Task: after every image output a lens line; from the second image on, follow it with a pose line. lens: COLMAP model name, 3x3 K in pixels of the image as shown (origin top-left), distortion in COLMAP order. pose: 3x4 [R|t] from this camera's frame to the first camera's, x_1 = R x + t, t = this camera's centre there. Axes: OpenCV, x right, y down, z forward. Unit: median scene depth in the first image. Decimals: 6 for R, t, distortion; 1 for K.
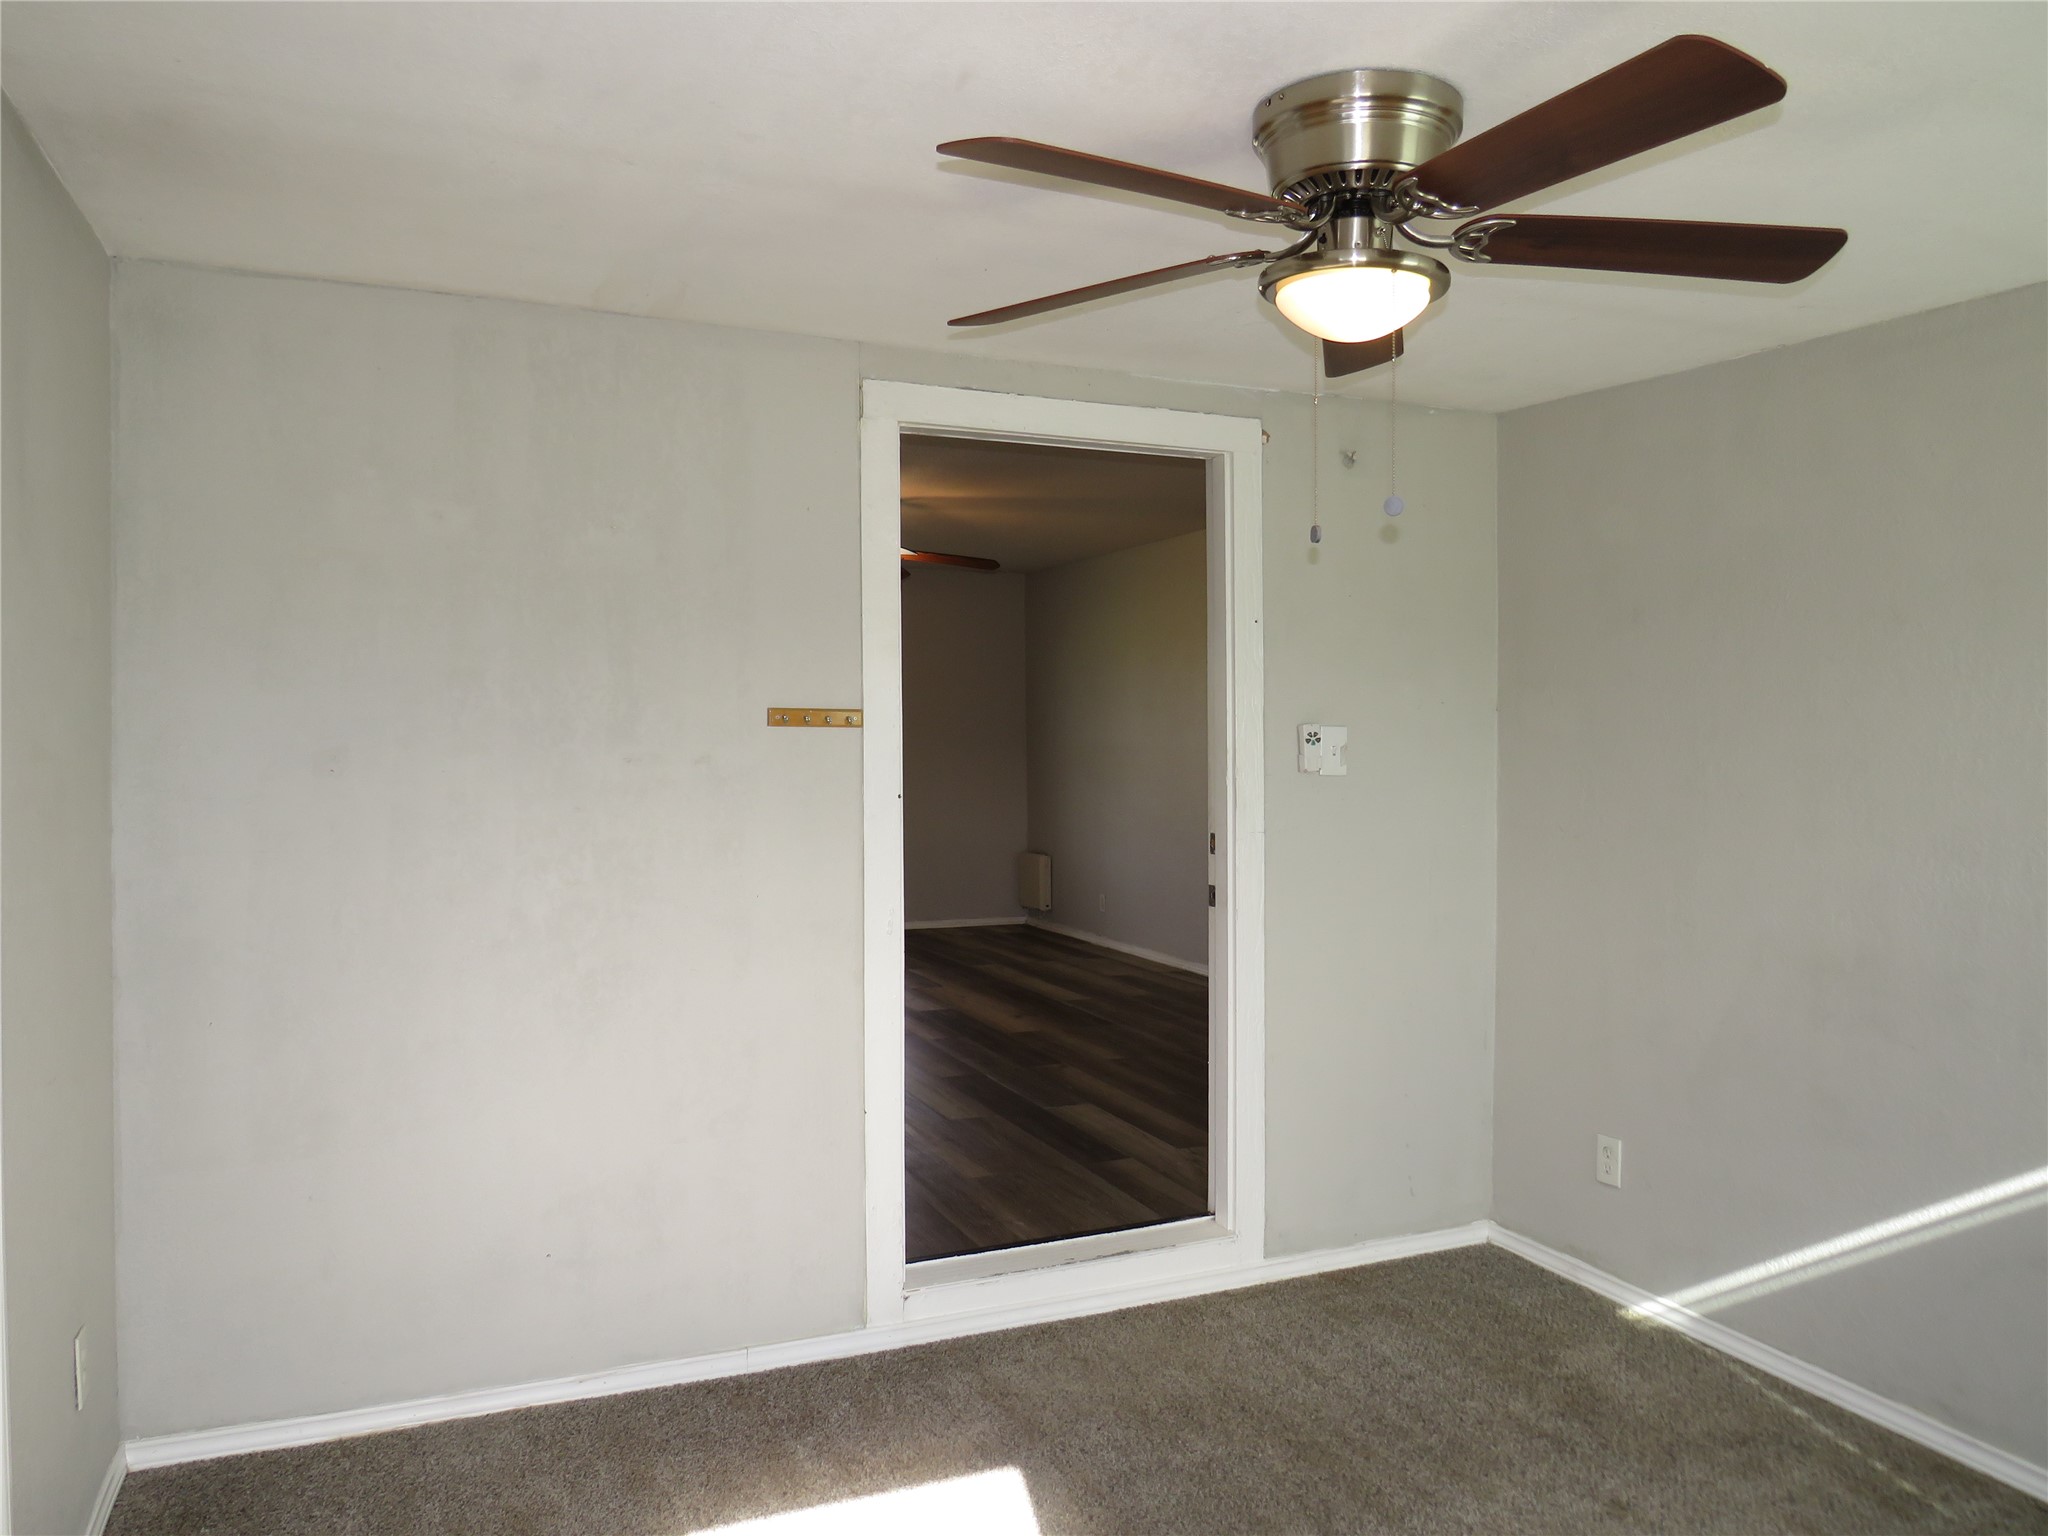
lens RADIAL K [[1451.8, 0, 1006.2], [0, 1451.8, 777.4], [0, 0, 1]] dist [-0.036394, 0.017107]
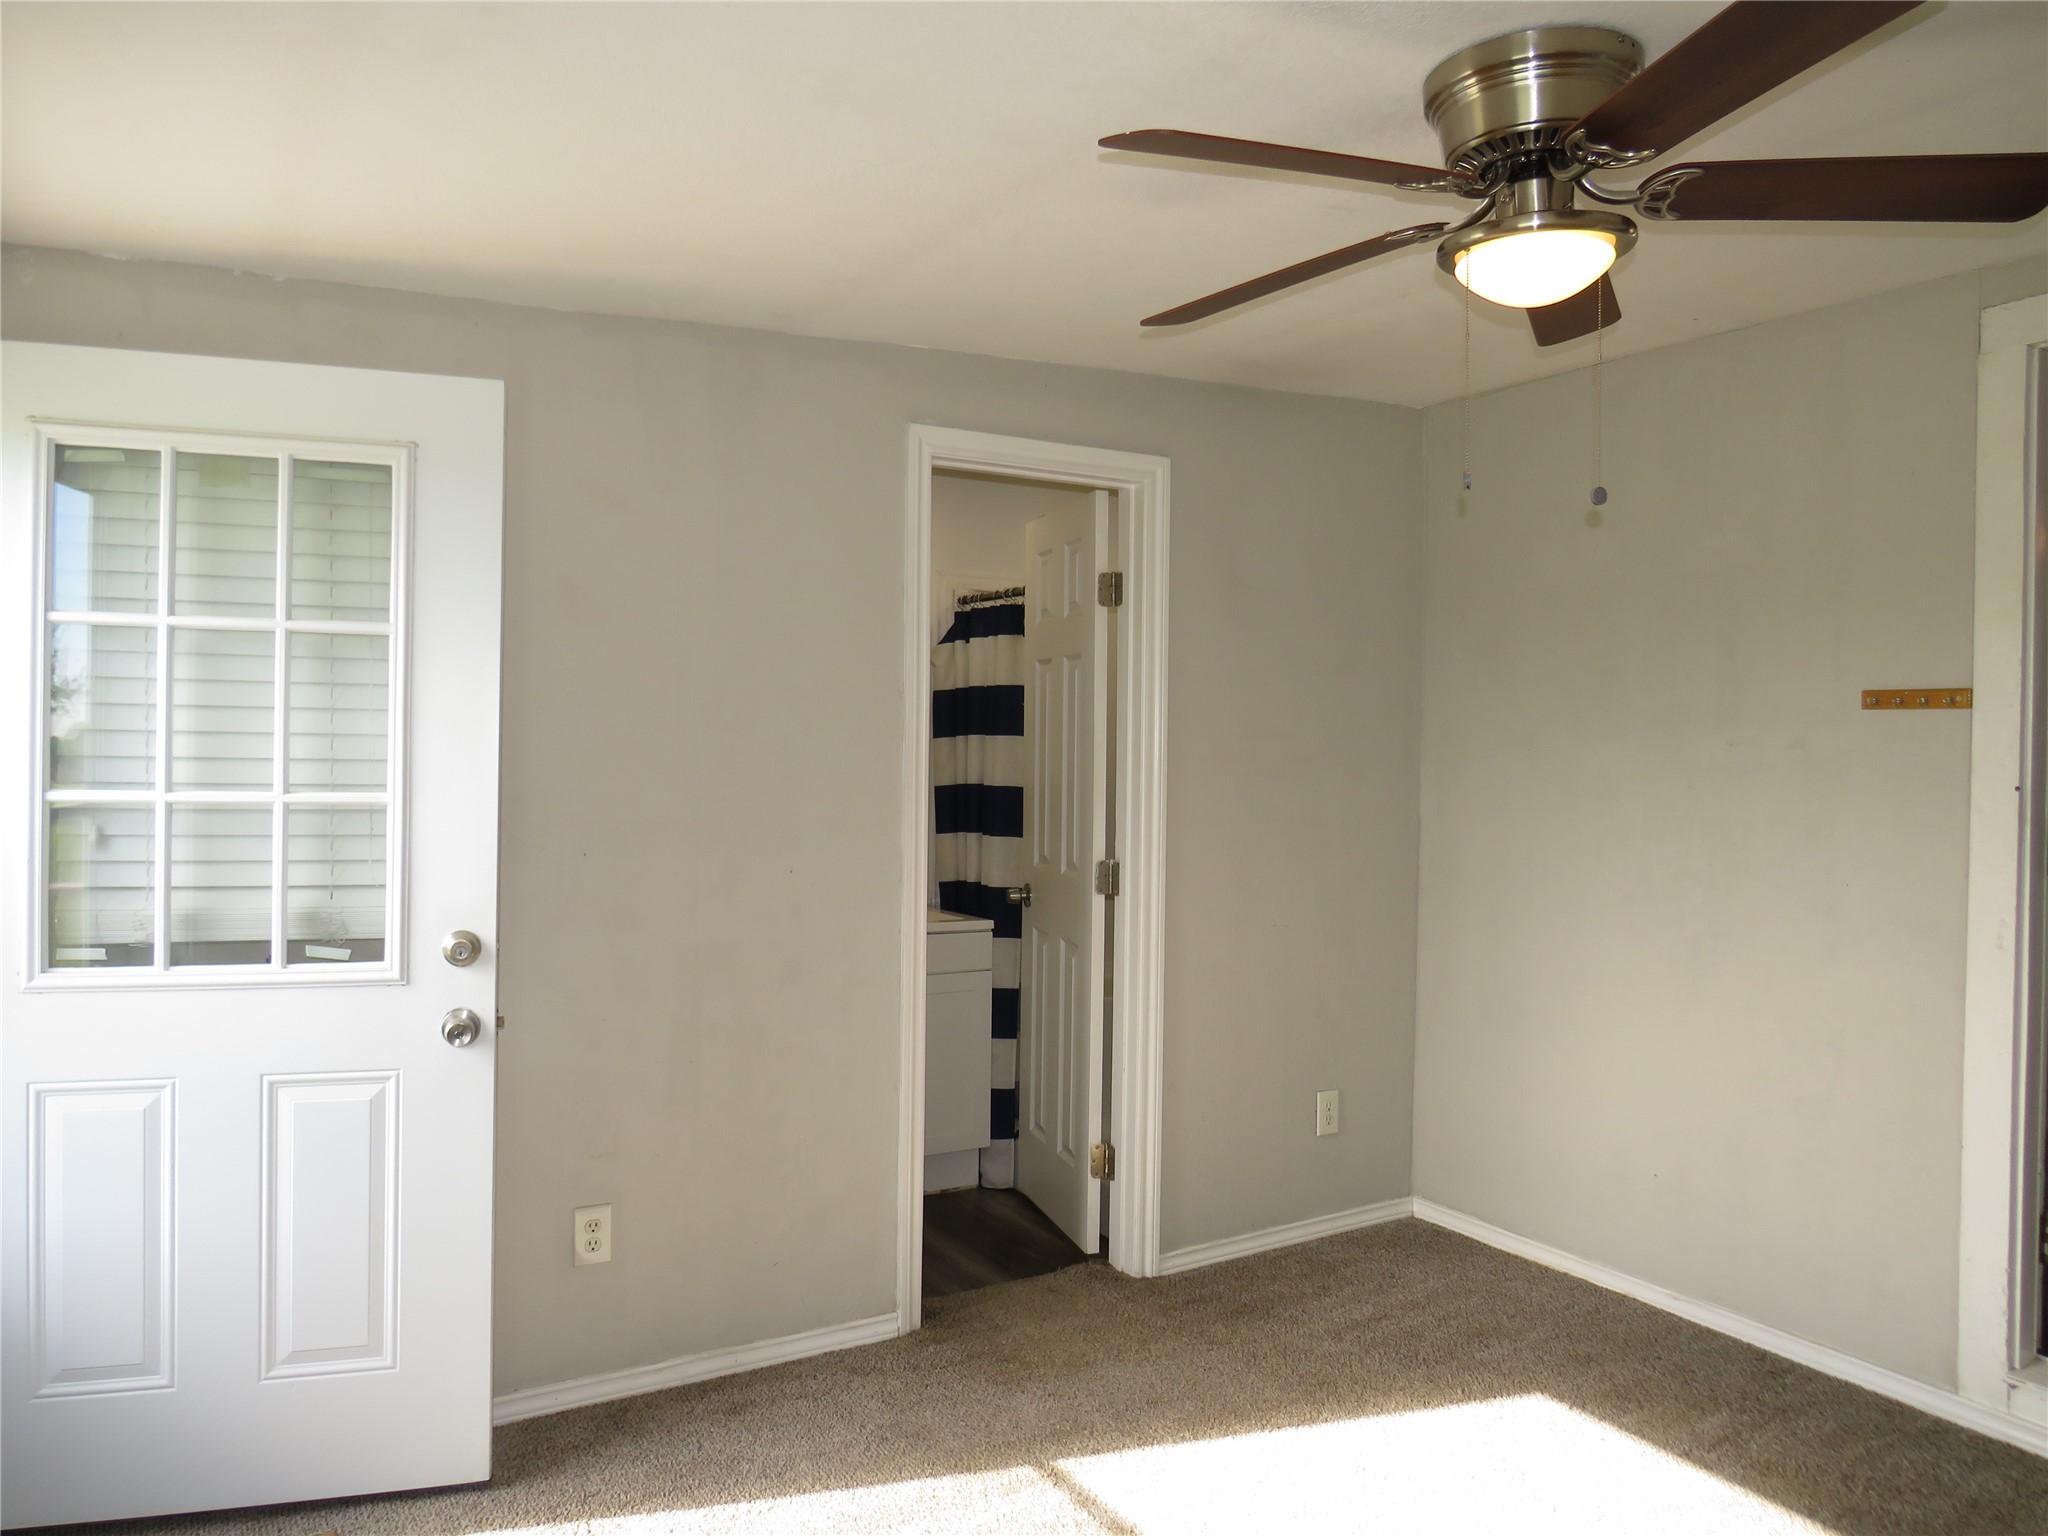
lens RADIAL K [[1451.8, 0, 1004.1], [0, 1451.8, 773.2], [0, 0, 1]] dist [-0.036394, 0.017107]
pose [[0.123505, 0.021871, -0.992103, 0.709814], [-0.028428, 0.999425, 0.018493, 0.005506], [0.991937, 0.025919, 0.124056, 0.321090]]
